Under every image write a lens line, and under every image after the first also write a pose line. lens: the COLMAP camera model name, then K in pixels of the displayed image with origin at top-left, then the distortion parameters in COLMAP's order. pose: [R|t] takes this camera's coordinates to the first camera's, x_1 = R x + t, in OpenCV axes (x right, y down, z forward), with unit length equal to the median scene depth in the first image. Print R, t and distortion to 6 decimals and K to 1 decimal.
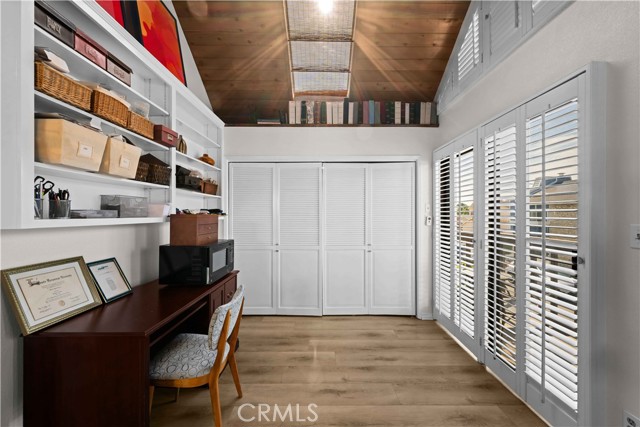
lens RADIAL K [[250.0, 0, 318.9], [0, 250.0, 213.6], [0, 0, 1]] dist [0.000382, 0.000094]
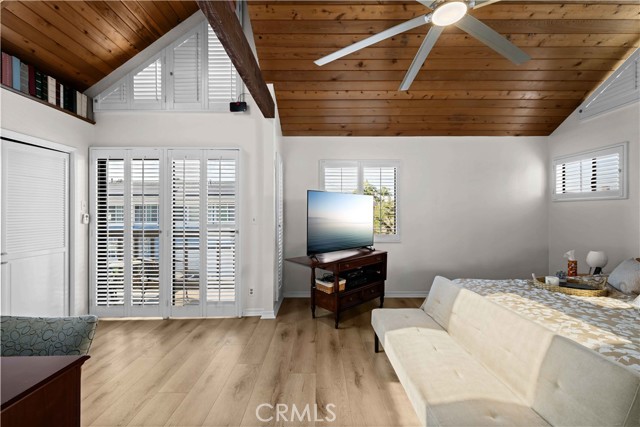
lens RADIAL K [[256.9, 0, 320.0], [0, 256.9, 213.5], [0, 0, 1]] dist [-0.000211, 0.000011]
pose [[-0.012131, 0.003925, 0.999919, -0.564364], [0.003240, 0.999987, -0.003886, 0.015247], [-0.999921, 0.003192, -0.012144, 0.112547]]
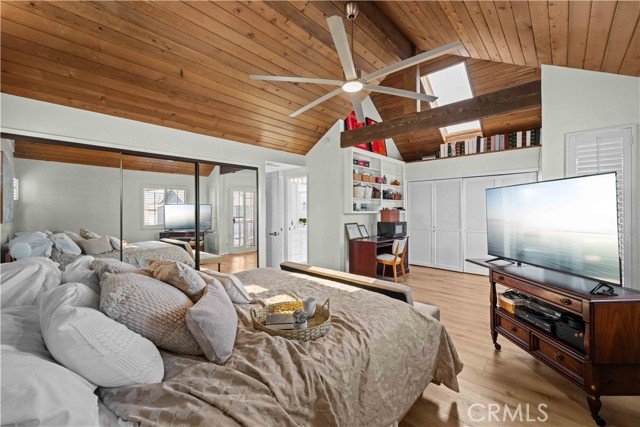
lens RADIAL K [[258.8, 0, 320.3], [0, 258.8, 210.9], [0, 0, 1]] dist [0.000245, 0.000063]
pose [[0.734404, -0.000015, -0.678713, 0.492730], [0.004250, 0.999980, 0.004578, -0.001061], [0.678700, -0.006247, 0.734389, -0.898705]]
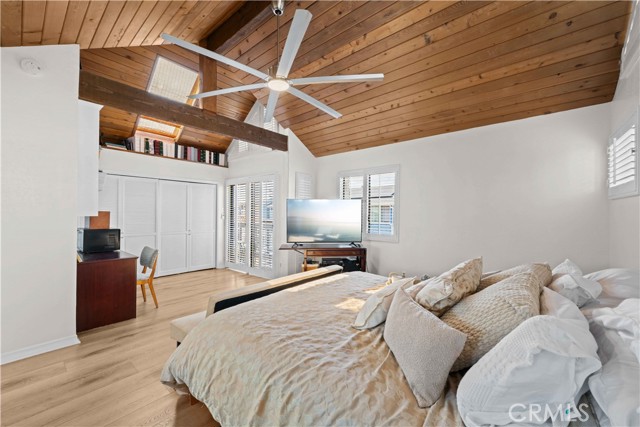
lens RADIAL K [[249.2, 0, 322.7], [0, 249.2, 214.5], [0, 0, 1]] dist [-0.001083, -0.000018]
pose [[0.636009, 0.004174, 0.771671, -0.555279], [-0.006635, 0.999978, 0.000059, 0.010191], [-0.771653, -0.005158, 0.636022, -0.812702]]
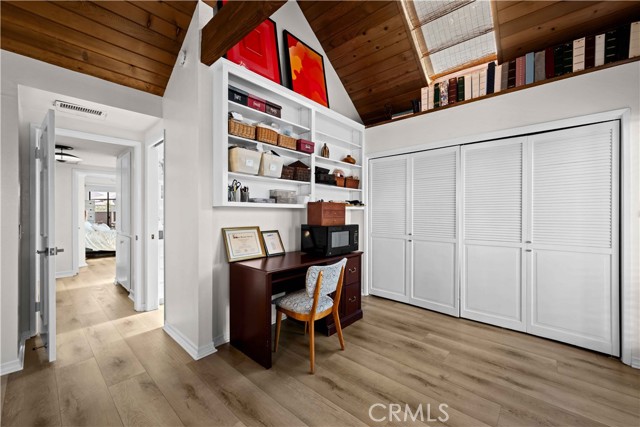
lens RADIAL K [[250.4, 0, 324.8], [0, 250.4, 213.0], [0, 0, 1]] dist [-0.000517, -0.000242]
pose [[0.753374, 0.004449, -0.657578, 0.245358], [-0.003483, 0.999990, 0.002774, 0.036726], [0.657584, 0.000200, 0.753382, 0.012432]]
